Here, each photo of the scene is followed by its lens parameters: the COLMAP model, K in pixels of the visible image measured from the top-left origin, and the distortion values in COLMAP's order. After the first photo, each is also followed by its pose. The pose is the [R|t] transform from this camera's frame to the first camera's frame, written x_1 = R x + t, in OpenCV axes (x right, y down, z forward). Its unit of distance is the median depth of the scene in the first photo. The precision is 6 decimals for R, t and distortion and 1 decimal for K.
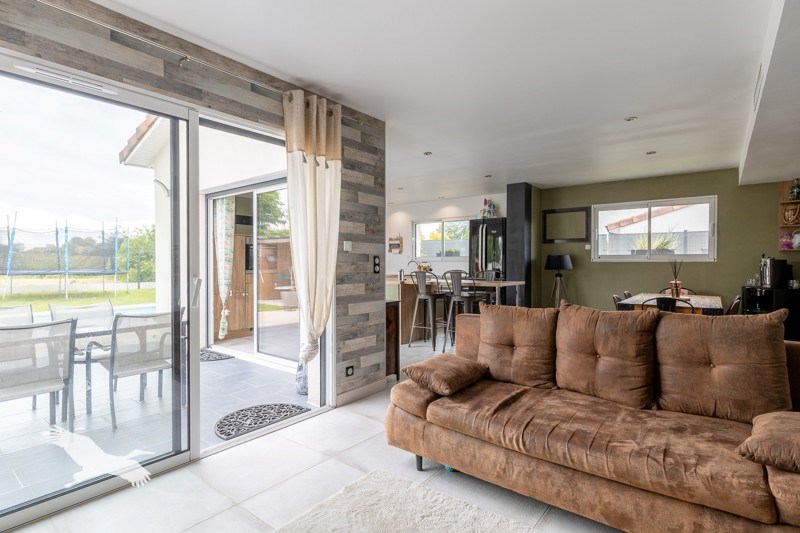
lens RADIAL K [[406.2, 0, 400.2], [0, 406.2, 265.0], [0, 0, 1]] dist [0.001036, -0.000103]
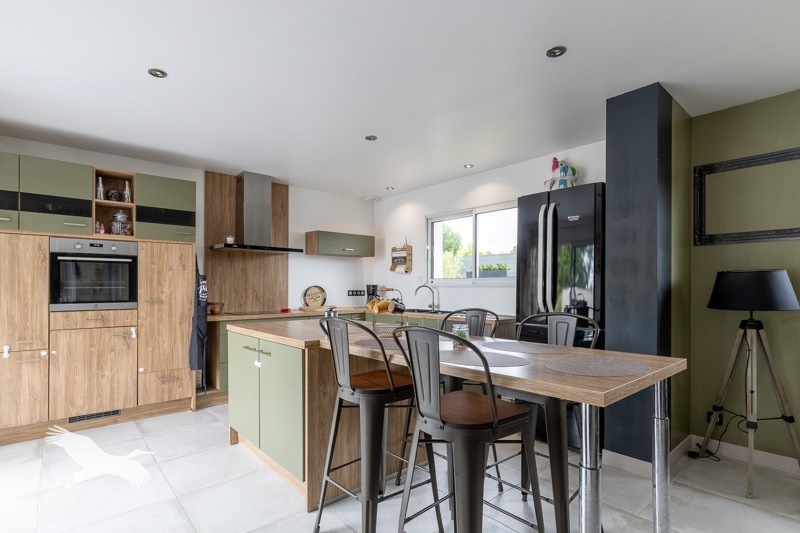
lens RADIAL K [[406.2, 0, 405.4], [0, 406.2, 288.8], [0, 0, 1]] dist [0.001036, -0.000103]
pose [[0.985515, 0.002881, -0.169565, 0.120684], [-0.002819, 0.999996, 0.000609, -0.006996], [0.169566, -0.000122, 0.985519, 0.511894]]
